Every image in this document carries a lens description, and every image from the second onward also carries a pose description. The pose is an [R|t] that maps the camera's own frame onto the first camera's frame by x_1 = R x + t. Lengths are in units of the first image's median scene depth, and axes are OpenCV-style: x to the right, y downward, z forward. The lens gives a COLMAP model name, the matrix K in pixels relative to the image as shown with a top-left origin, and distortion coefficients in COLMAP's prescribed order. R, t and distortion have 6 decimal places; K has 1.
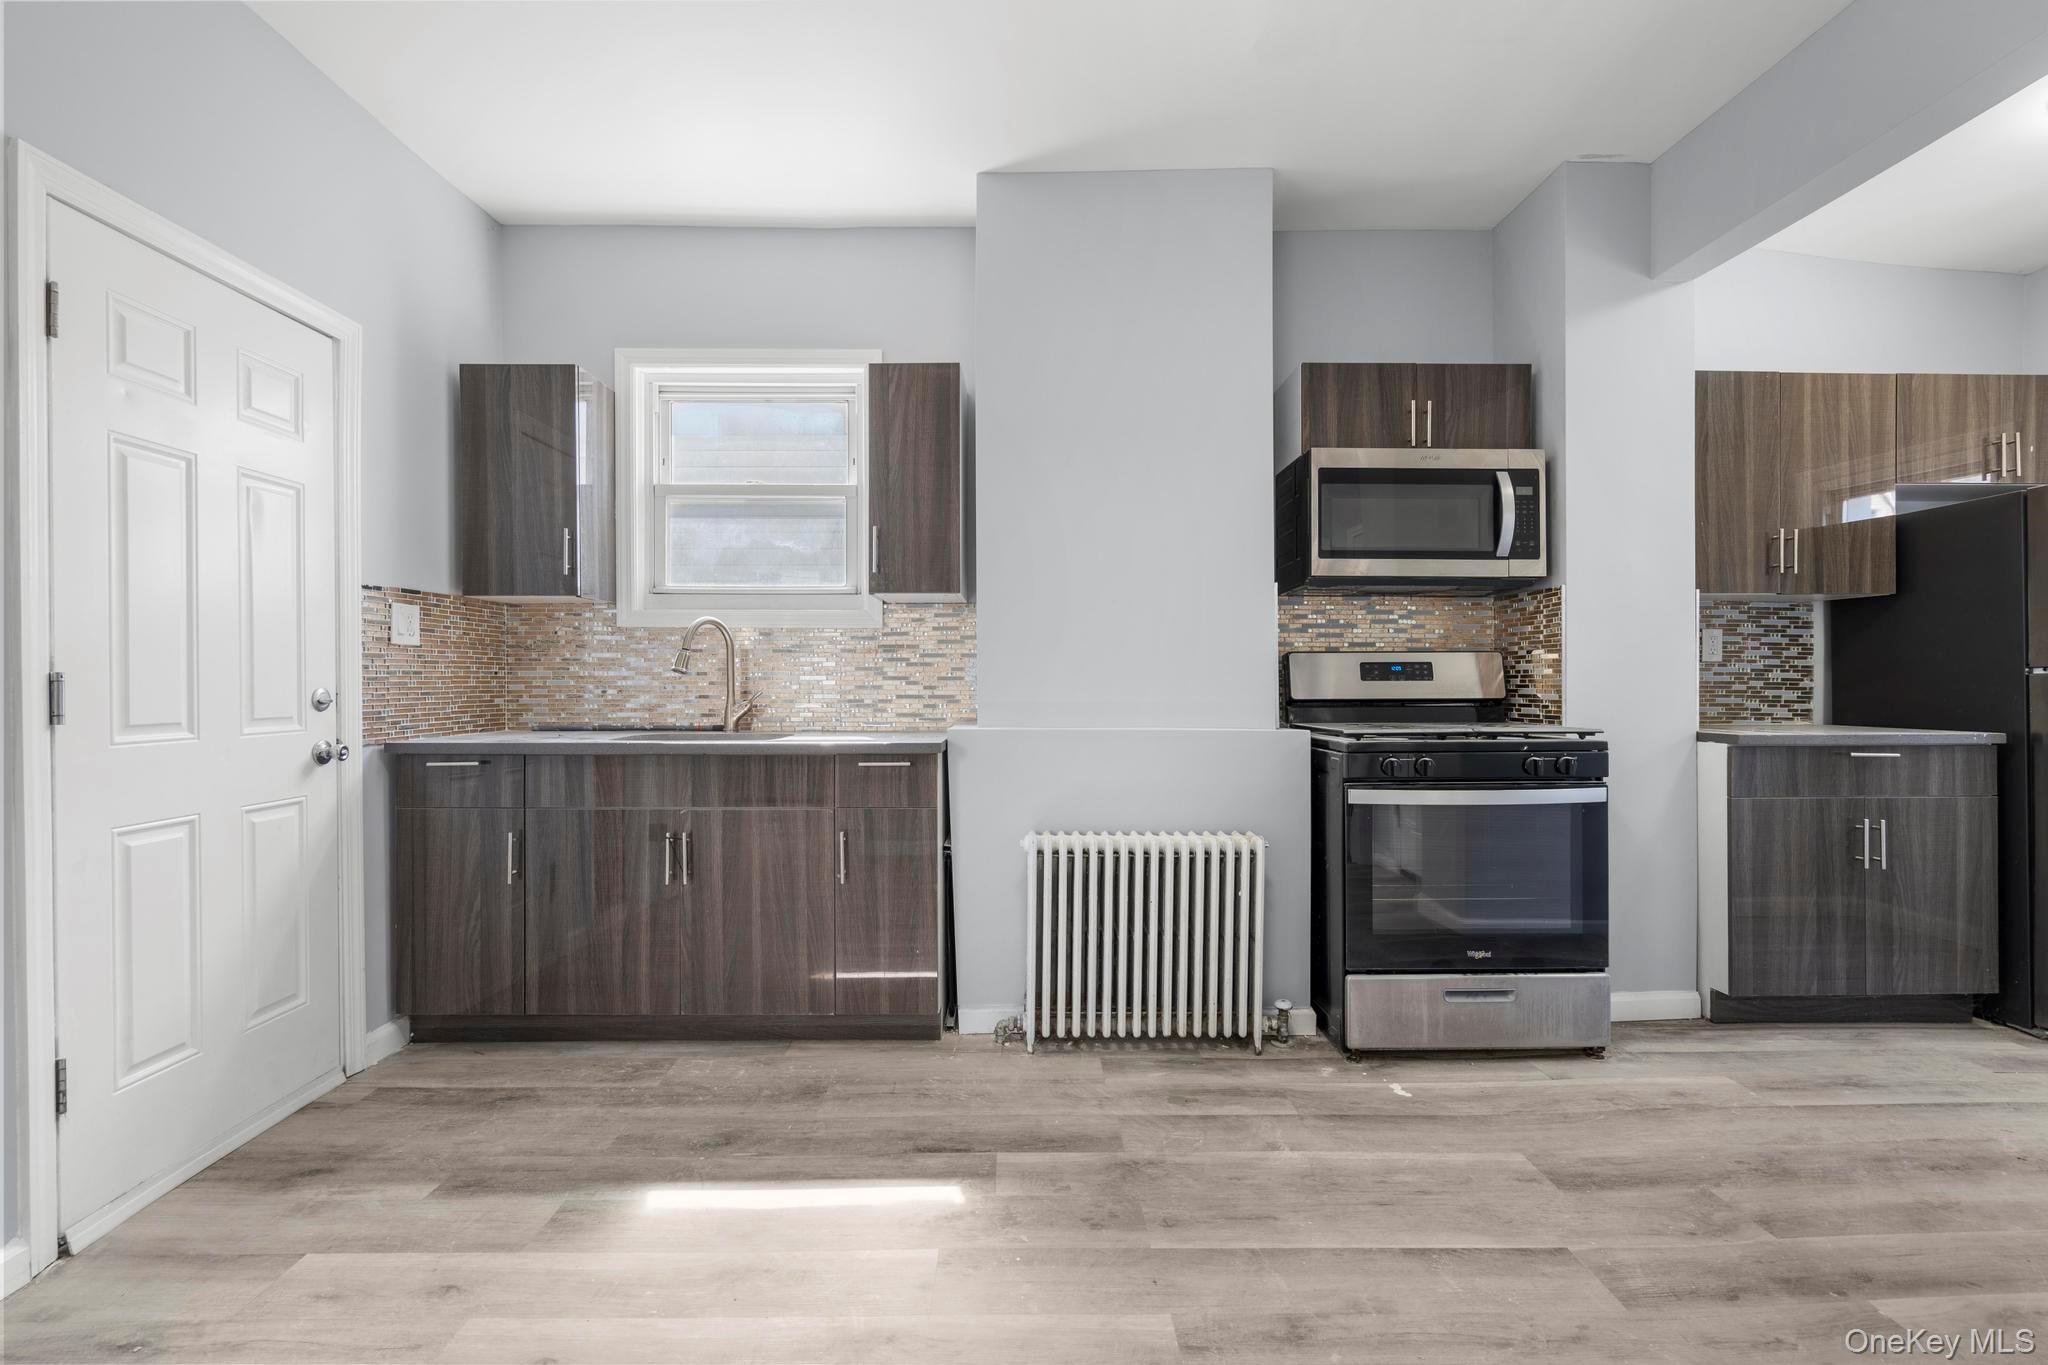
lens RADIAL K [[914.5, 0, 1021.3], [0, 914.5, 684.8], [0, 0, 1]] dist [-0.008209, 0.002074]
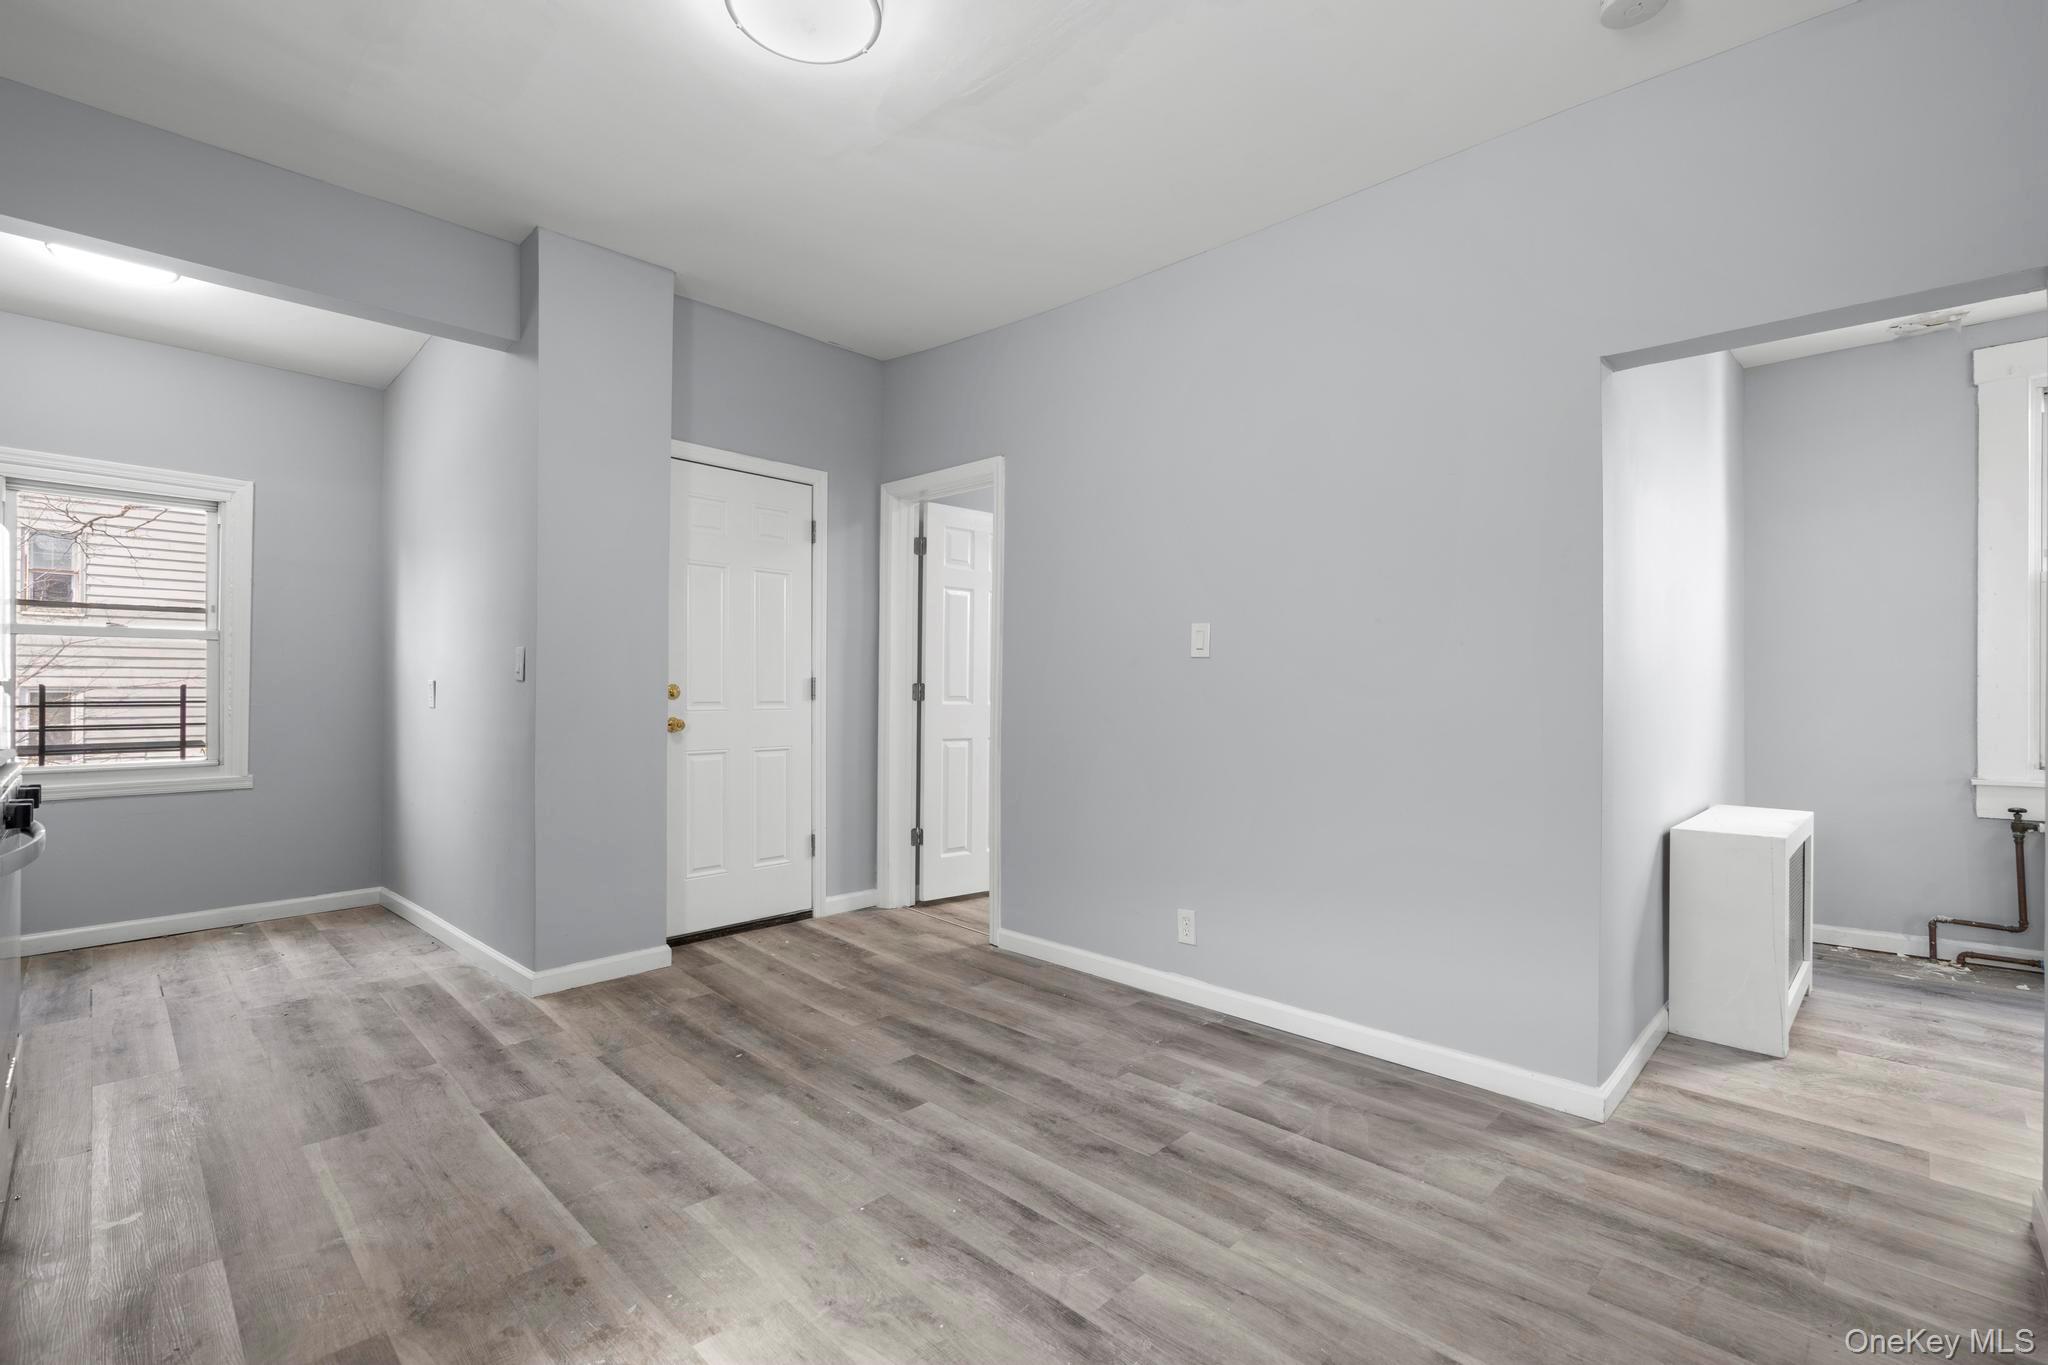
lens RADIAL K [[914.5, 0, 1021.4], [0, 914.5, 689.8], [0, 0, 1]] dist [-0.008209, 0.002074]
pose [[-0.708247, 0.001858, 0.705962, -0.618518], [-0.002007, 0.999987, -0.004646, -0.004735], [-0.705962, -0.004708, -0.708234, 0.927939]]
